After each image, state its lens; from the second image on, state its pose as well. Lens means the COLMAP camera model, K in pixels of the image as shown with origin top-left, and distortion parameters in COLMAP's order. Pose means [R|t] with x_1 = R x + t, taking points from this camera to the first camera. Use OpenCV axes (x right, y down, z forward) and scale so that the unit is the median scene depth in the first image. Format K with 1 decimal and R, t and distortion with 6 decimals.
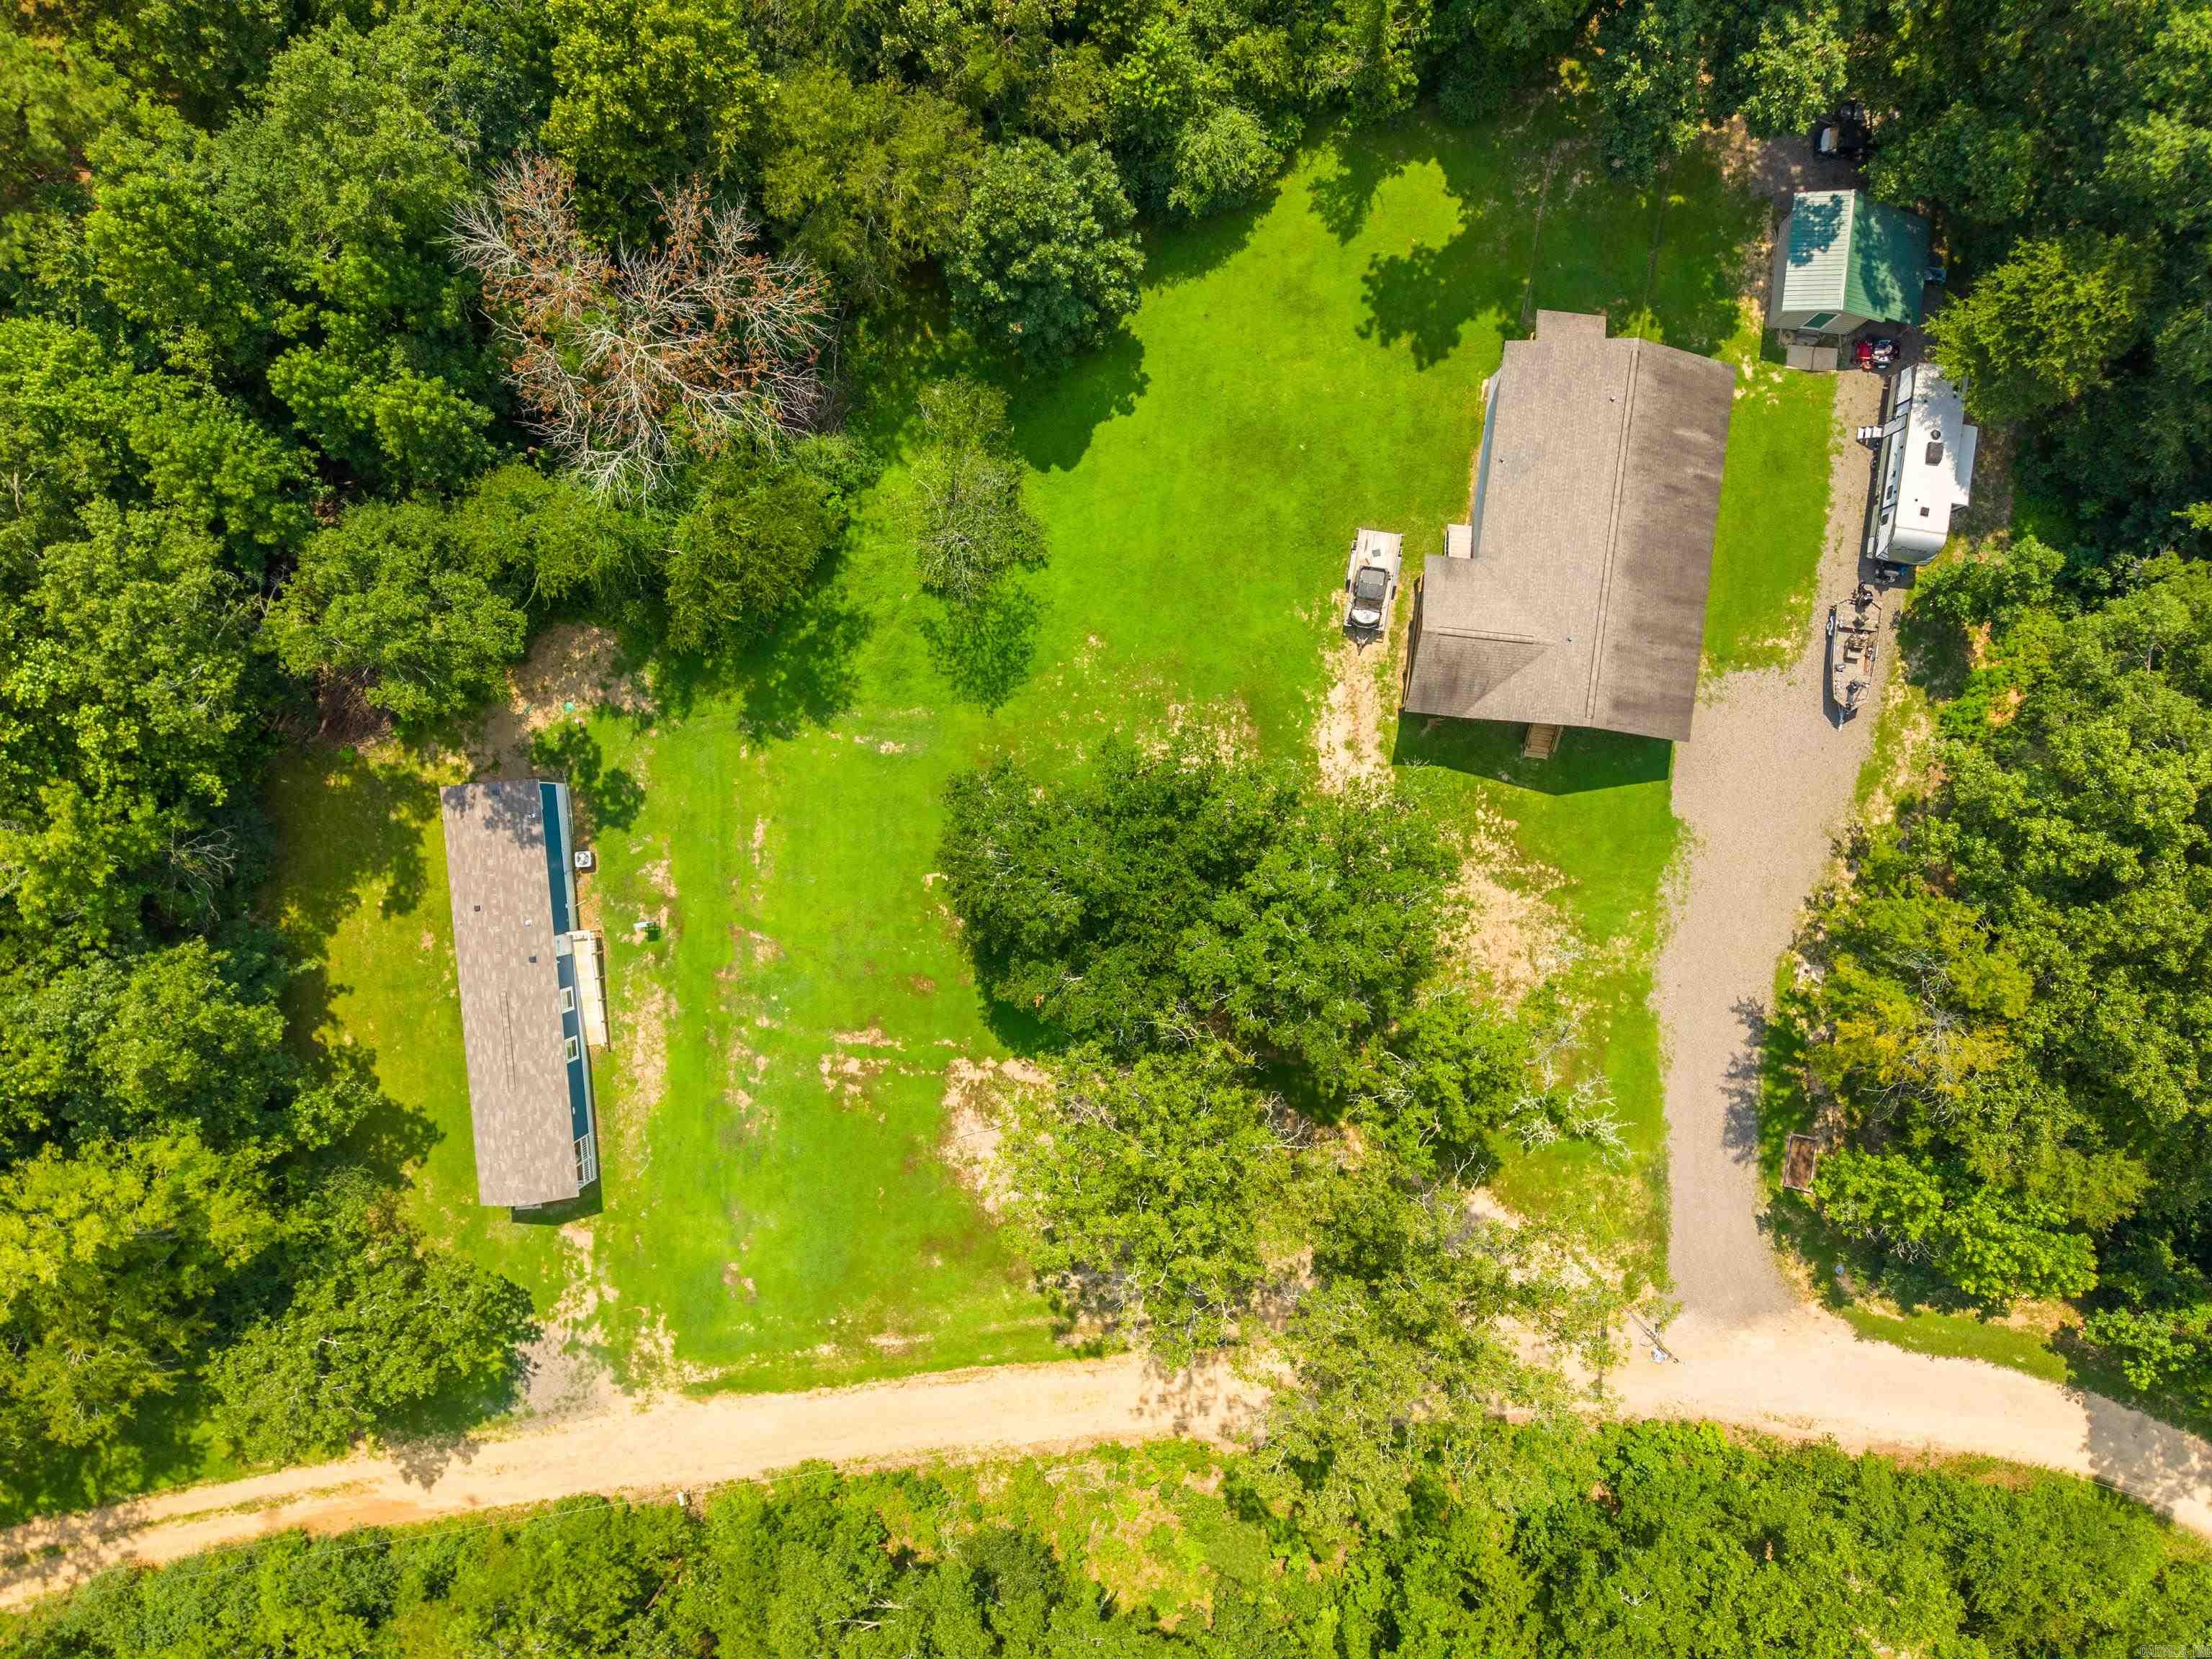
lens RADIAL K [[1482.1, 0, 1106.0], [0, 1482.1, 829.5], [0, 0, 1]] dist [0.021747, -0.004907]
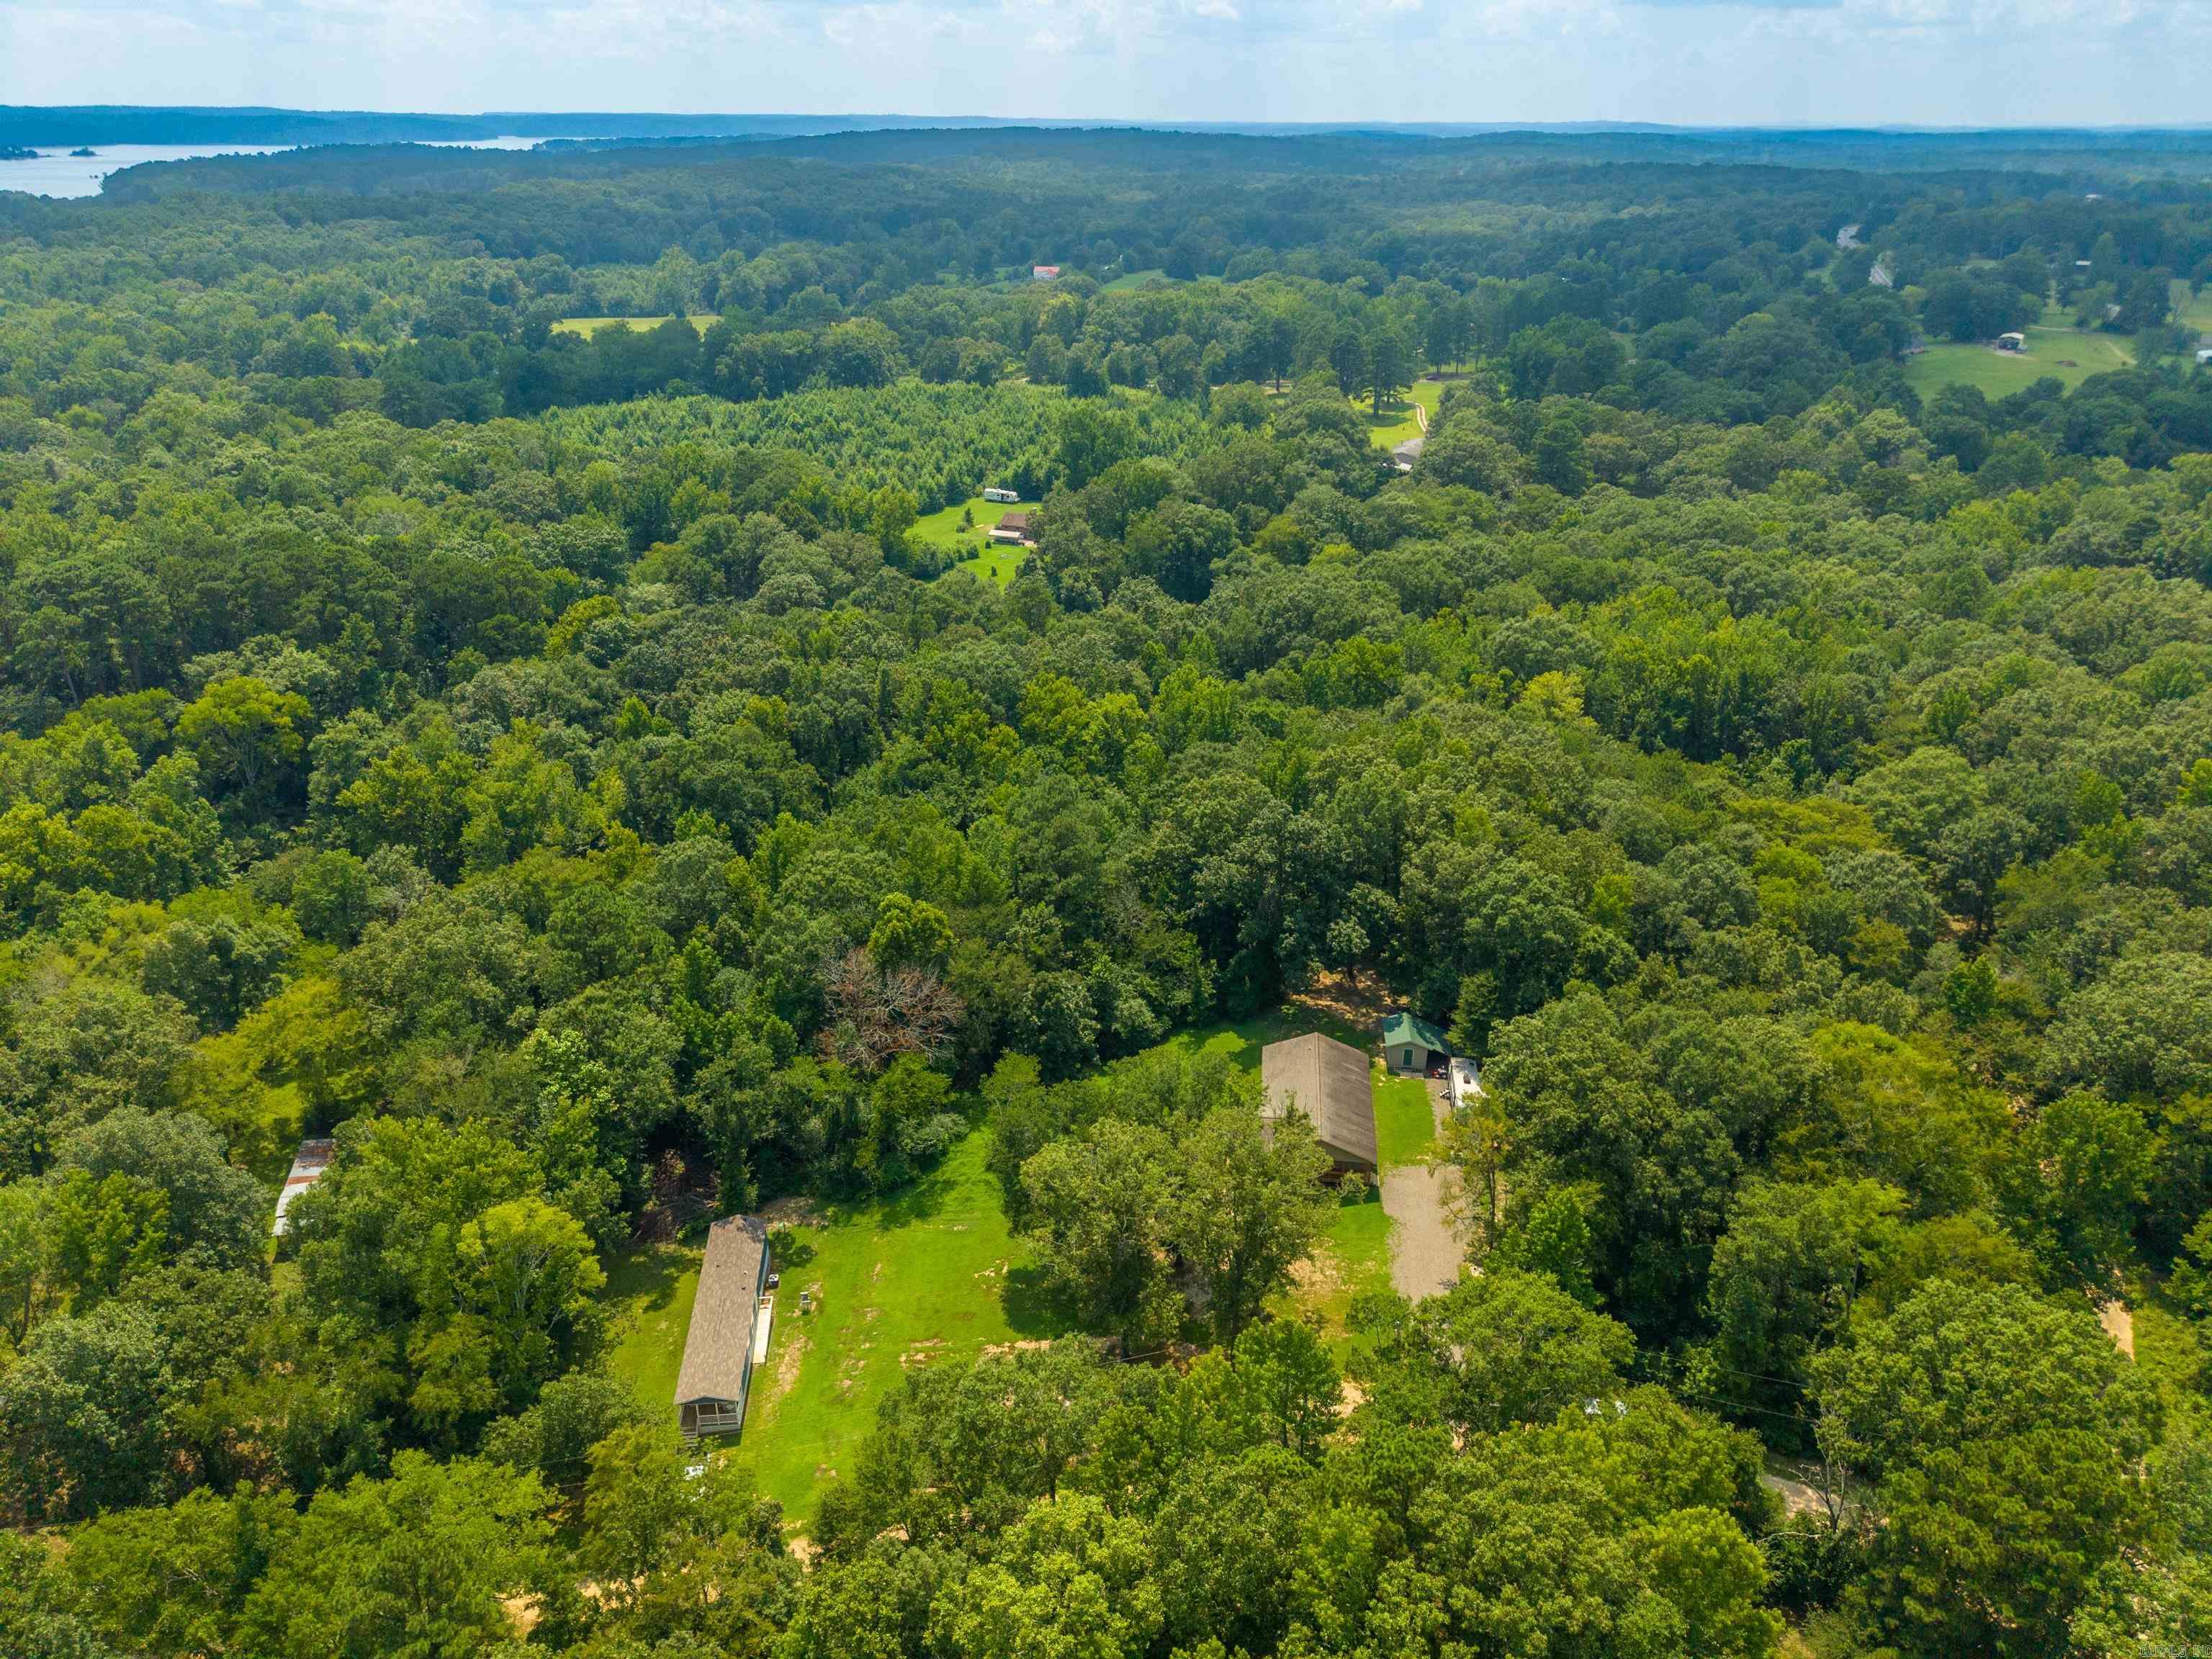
lens RADIAL K [[1482.1, 0, 1106.0], [0, 1482.1, 829.5], [0, 0, 1]] dist [0.021747, -0.004907]
pose [[0.999918, 0.010089, 0.007827, 0.011928], [0.003012, 0.409275, -0.912406, 1.391815], [-0.012409, 0.912355, 0.409211, -0.180316]]
